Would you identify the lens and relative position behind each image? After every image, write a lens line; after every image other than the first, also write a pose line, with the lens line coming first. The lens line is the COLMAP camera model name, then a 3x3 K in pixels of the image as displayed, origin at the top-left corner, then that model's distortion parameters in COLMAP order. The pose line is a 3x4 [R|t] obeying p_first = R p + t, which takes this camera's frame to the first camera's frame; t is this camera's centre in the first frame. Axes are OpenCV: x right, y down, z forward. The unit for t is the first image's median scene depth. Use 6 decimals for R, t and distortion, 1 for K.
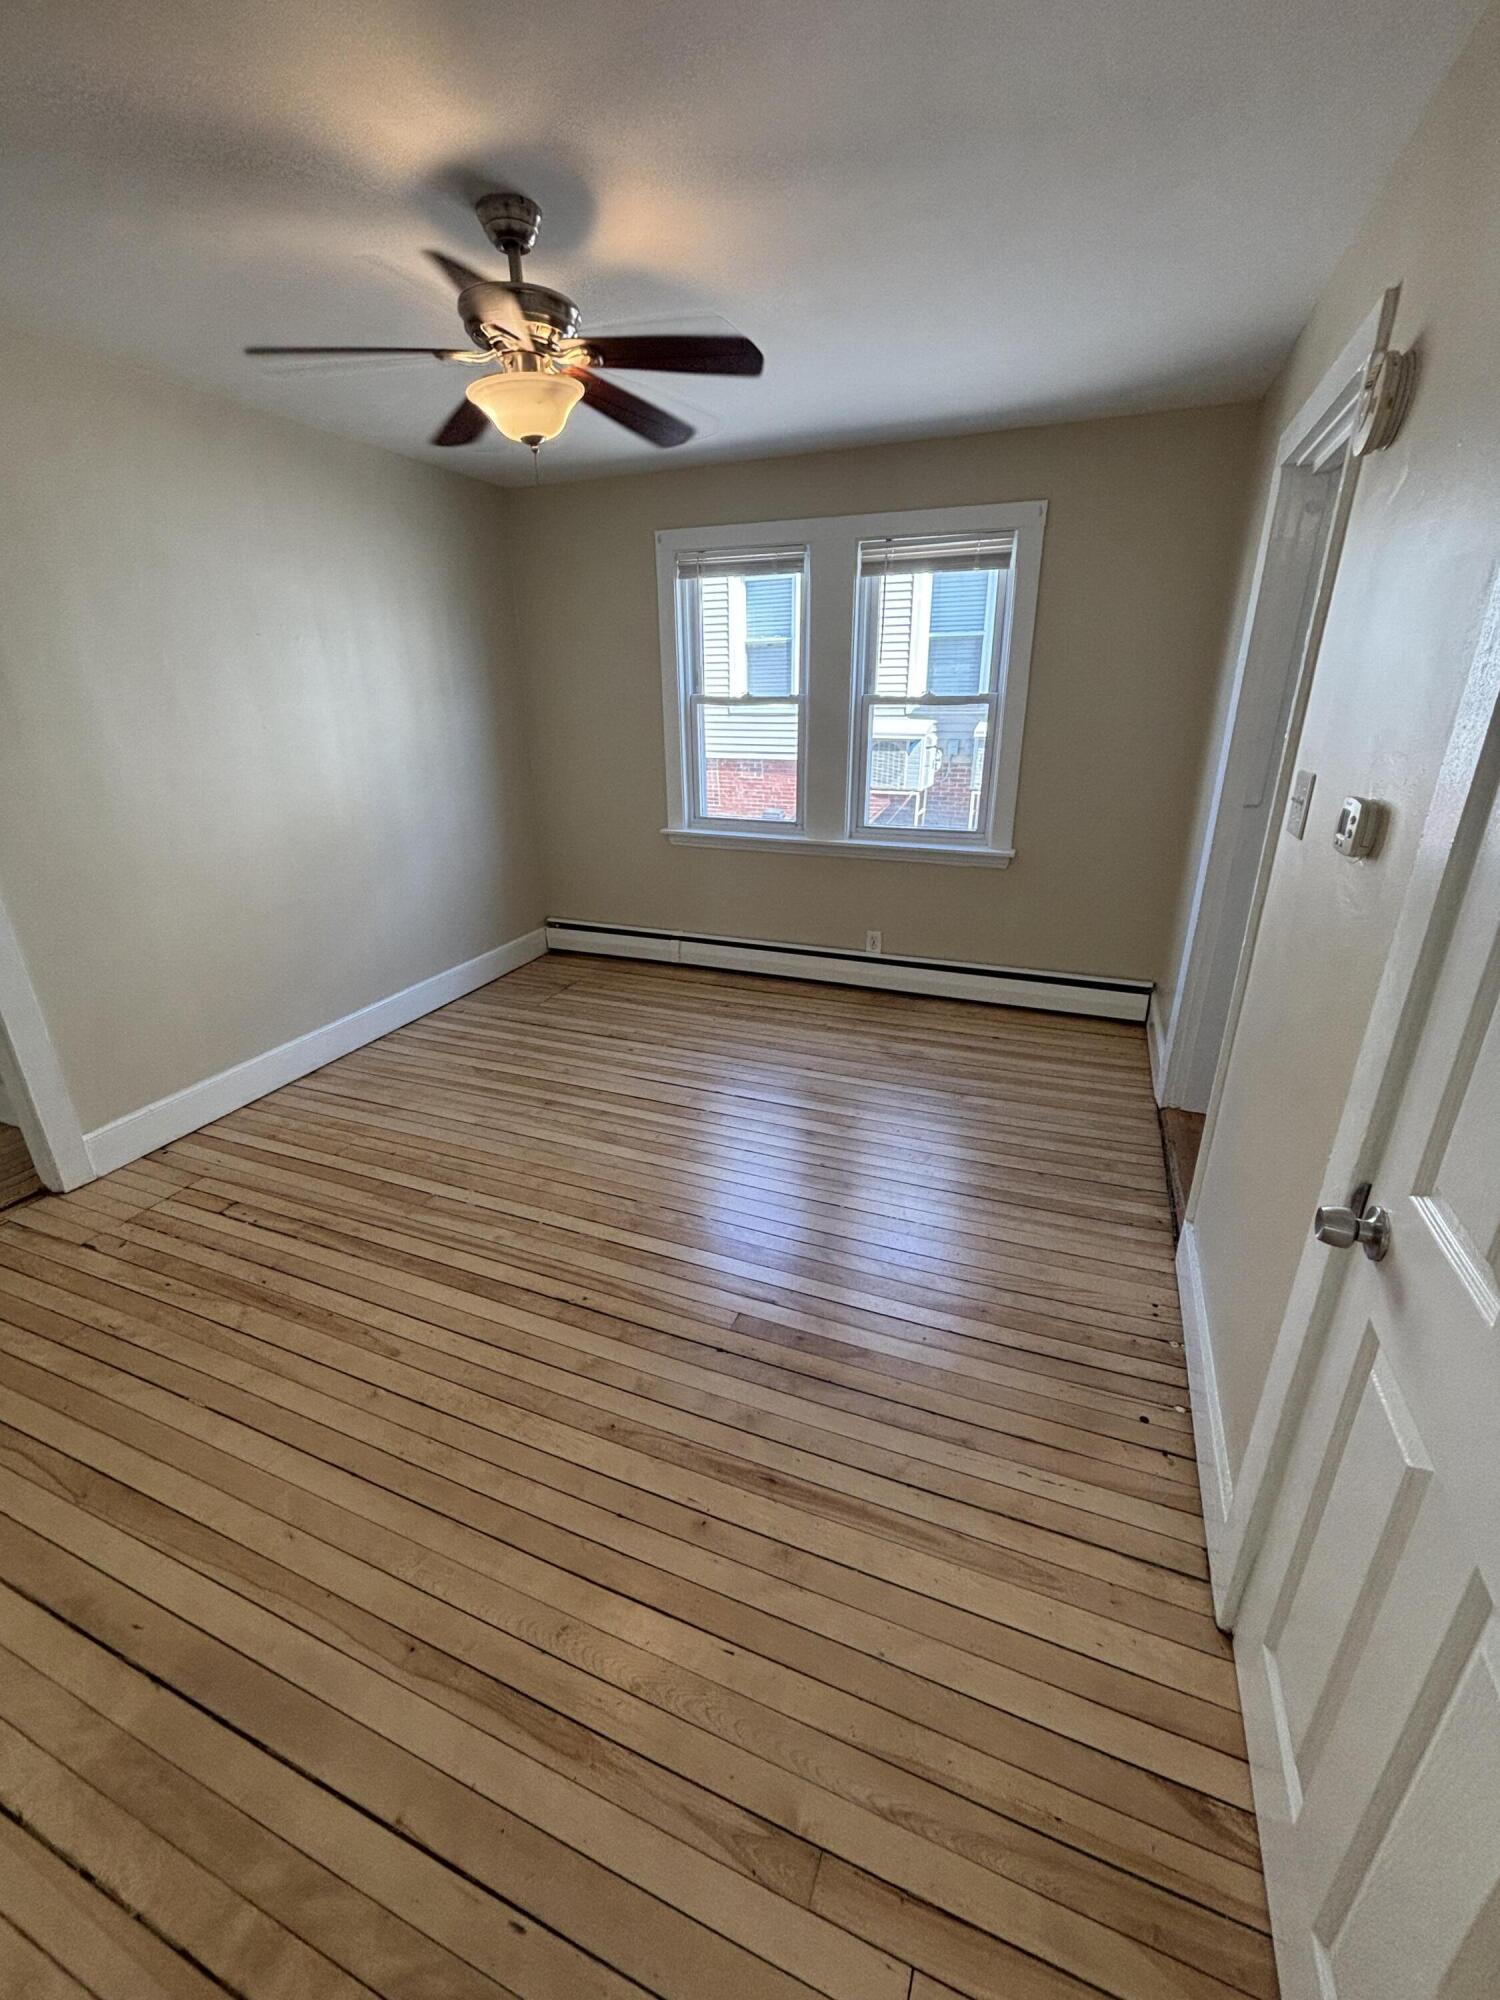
lens RADIAL K [[811.3, 0, 752.4], [0, 811.3, 994.9], [0, 0, 1]] dist [0.000730, -0.000133]
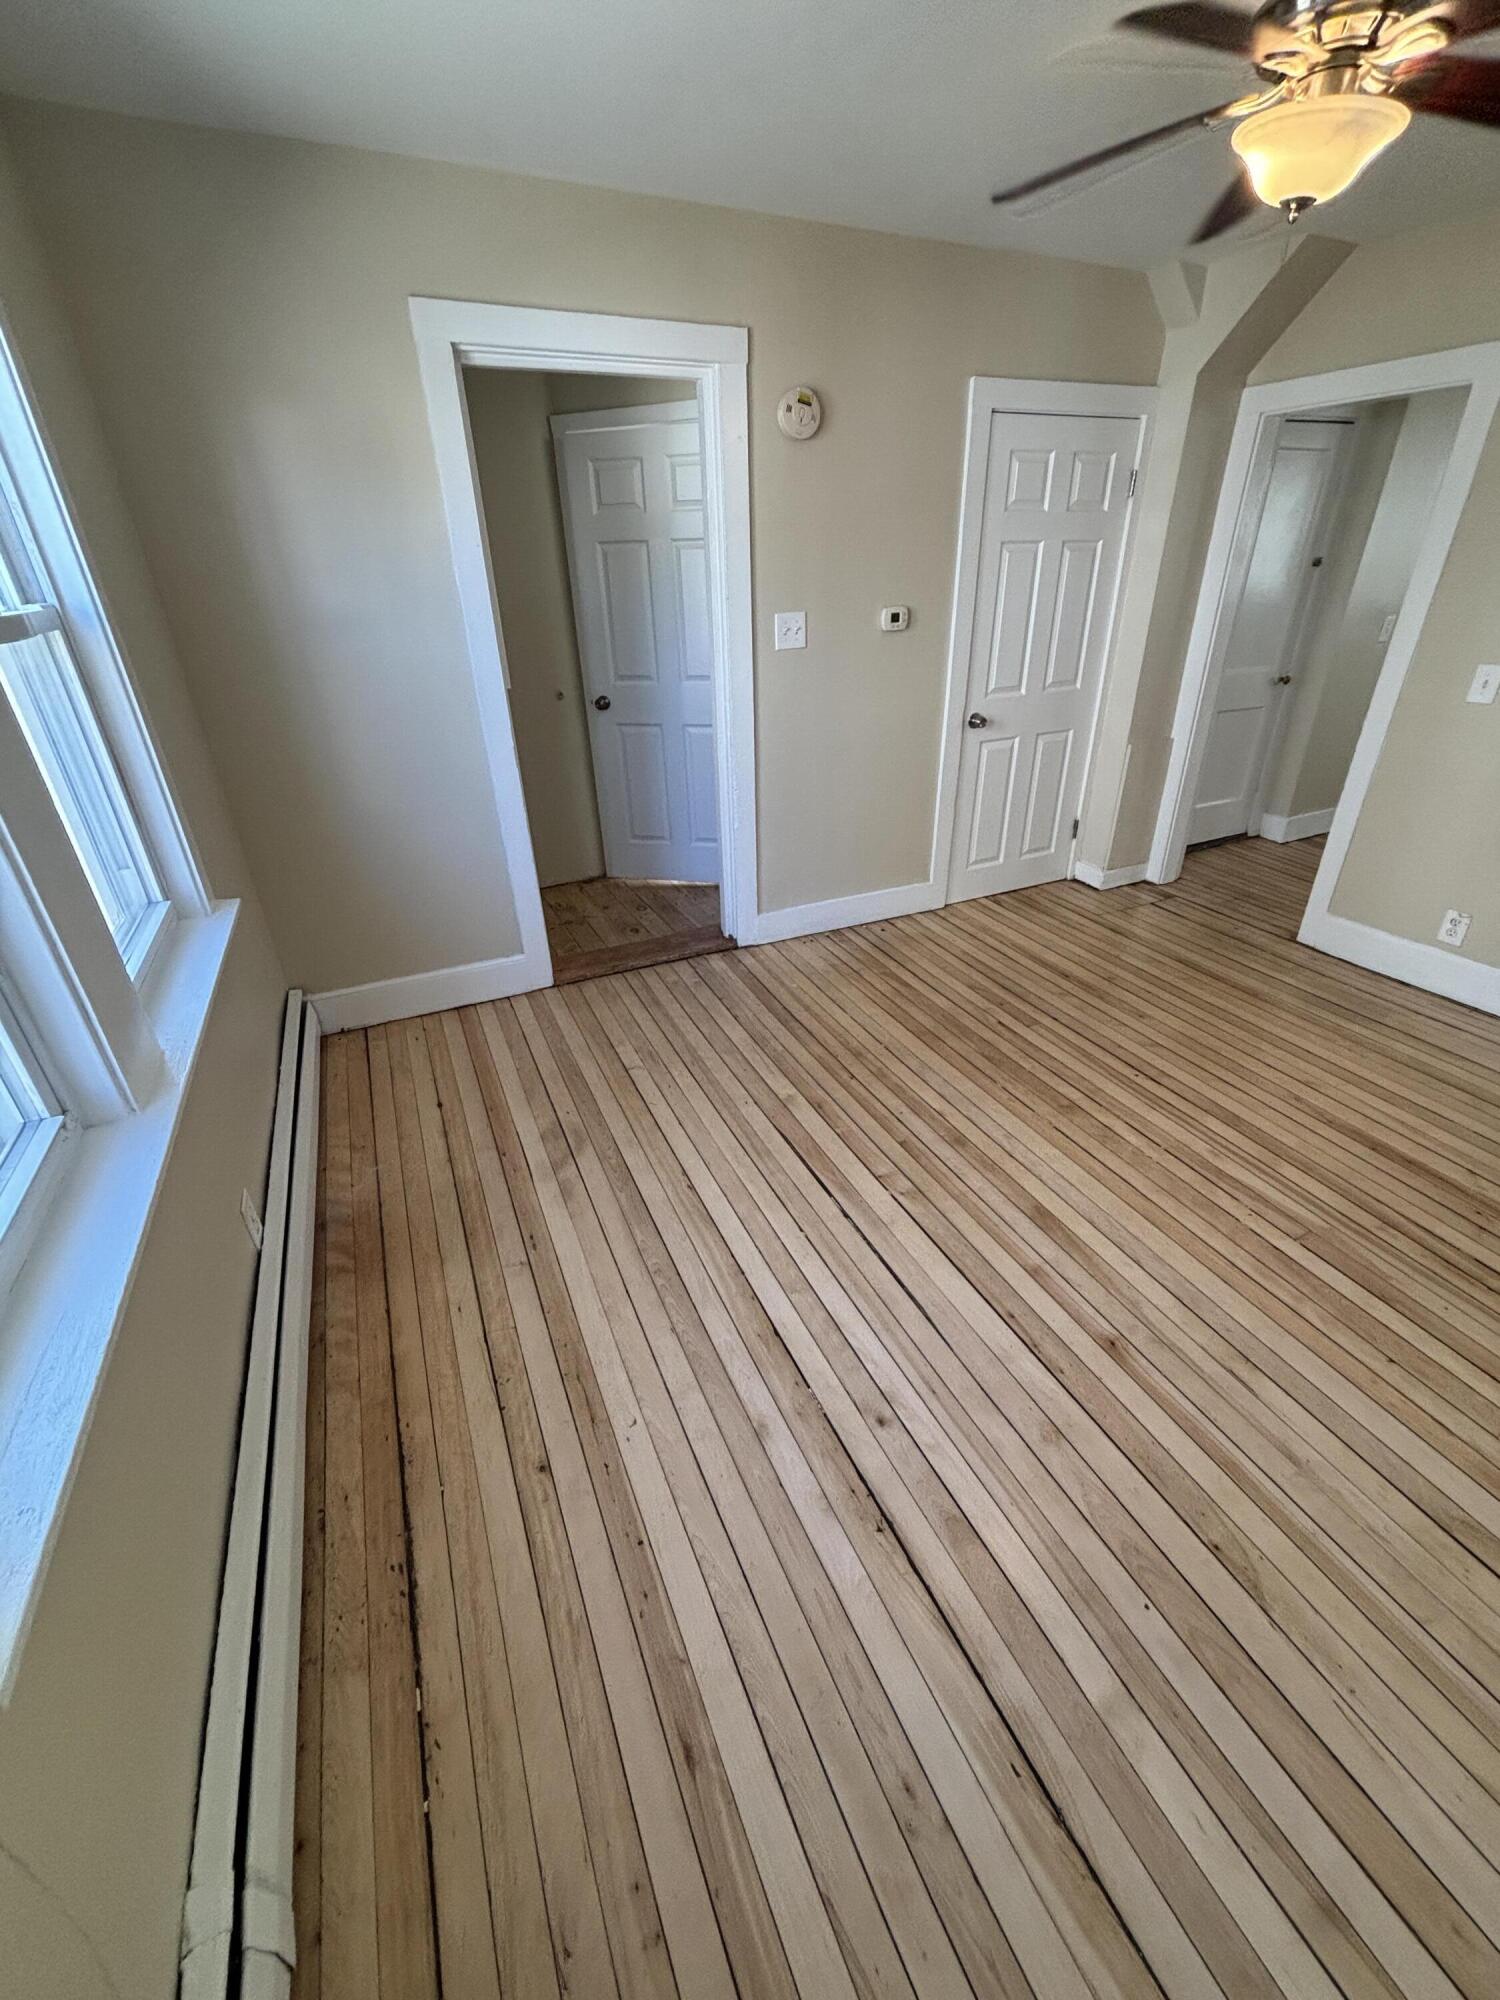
lens RADIAL K [[811.3, 0, 752.4], [0, 811.3, 994.9], [0, 0, 1]] dist [0.000730, -0.000133]
pose [[-0.724642, -0.302876, 0.618999, -0.368263], [0.271963, 0.699640, 0.660712, -0.496710], [-0.633190, 0.647125, -0.424618, 1.308760]]
